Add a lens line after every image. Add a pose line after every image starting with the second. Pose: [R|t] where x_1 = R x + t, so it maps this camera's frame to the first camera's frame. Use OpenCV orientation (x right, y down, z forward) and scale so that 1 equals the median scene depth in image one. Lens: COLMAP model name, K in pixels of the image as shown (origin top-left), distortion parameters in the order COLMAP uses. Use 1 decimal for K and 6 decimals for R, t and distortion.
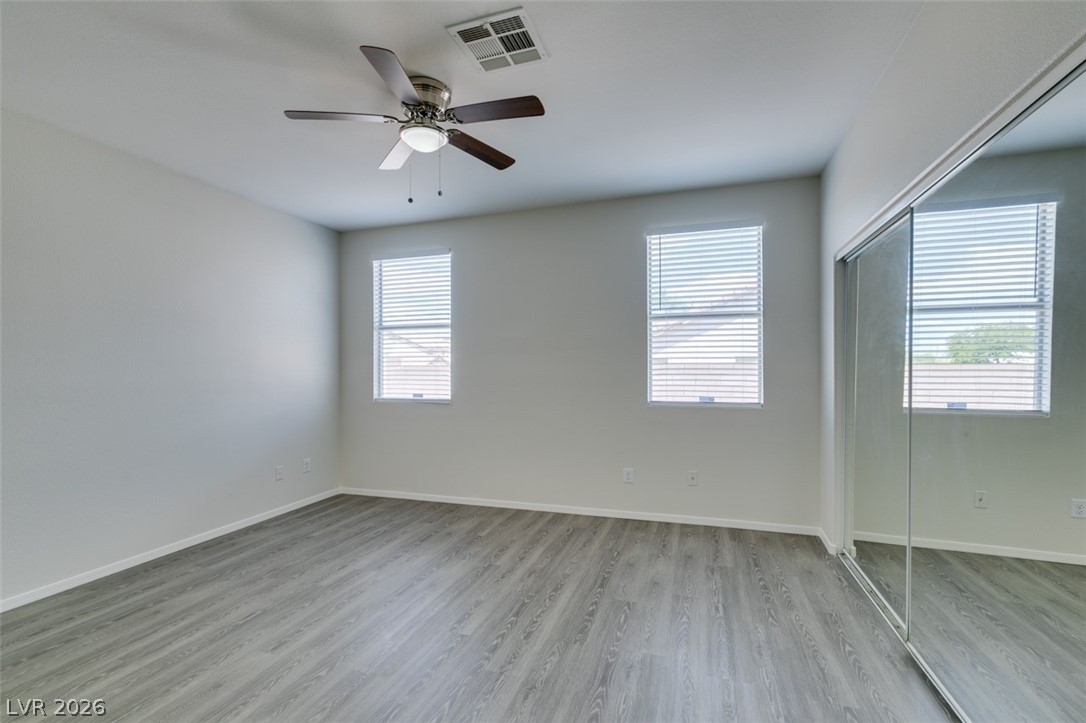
lens RADIAL K [[470.6, 0, 560.5], [0, 470.6, 375.1], [0, 0, 1]] dist [0.010694, -0.000909]
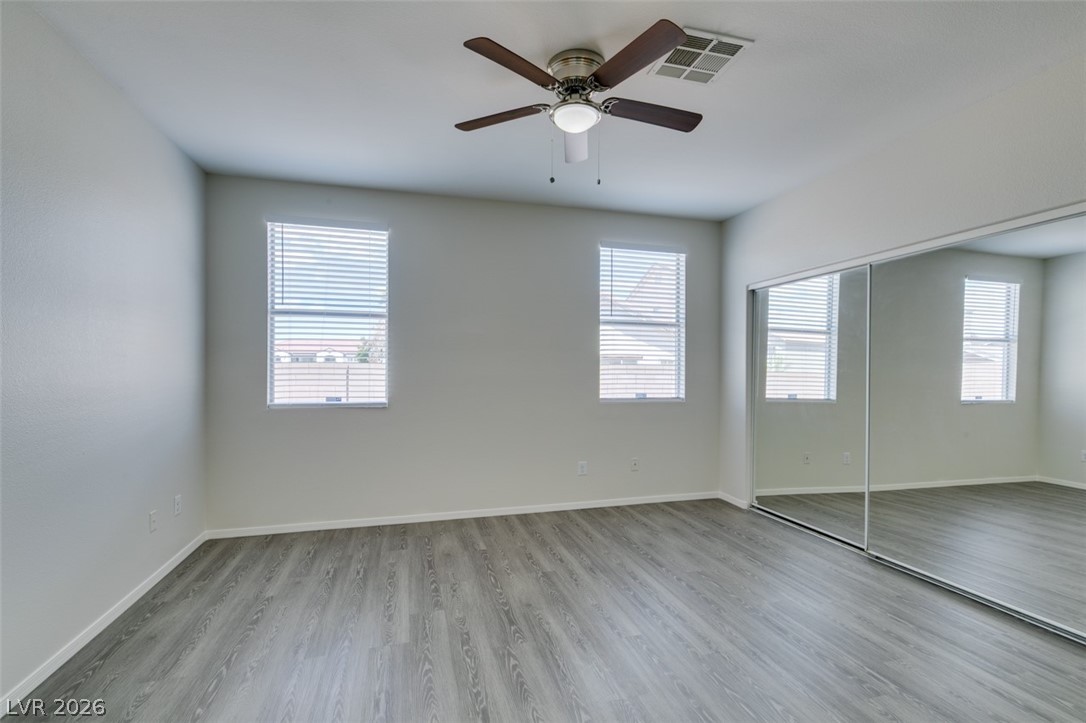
lens RADIAL K [[470.6, 0, 544.0], [0, 470.6, 376.8], [0, 0, 1]] dist [0.010694, -0.000909]
pose [[0.839456, -0.000202, 0.543427, -0.530841], [-0.005402, 0.999947, 0.008718, -0.004599], [-0.543401, -0.010254, 0.839411, 0.155878]]
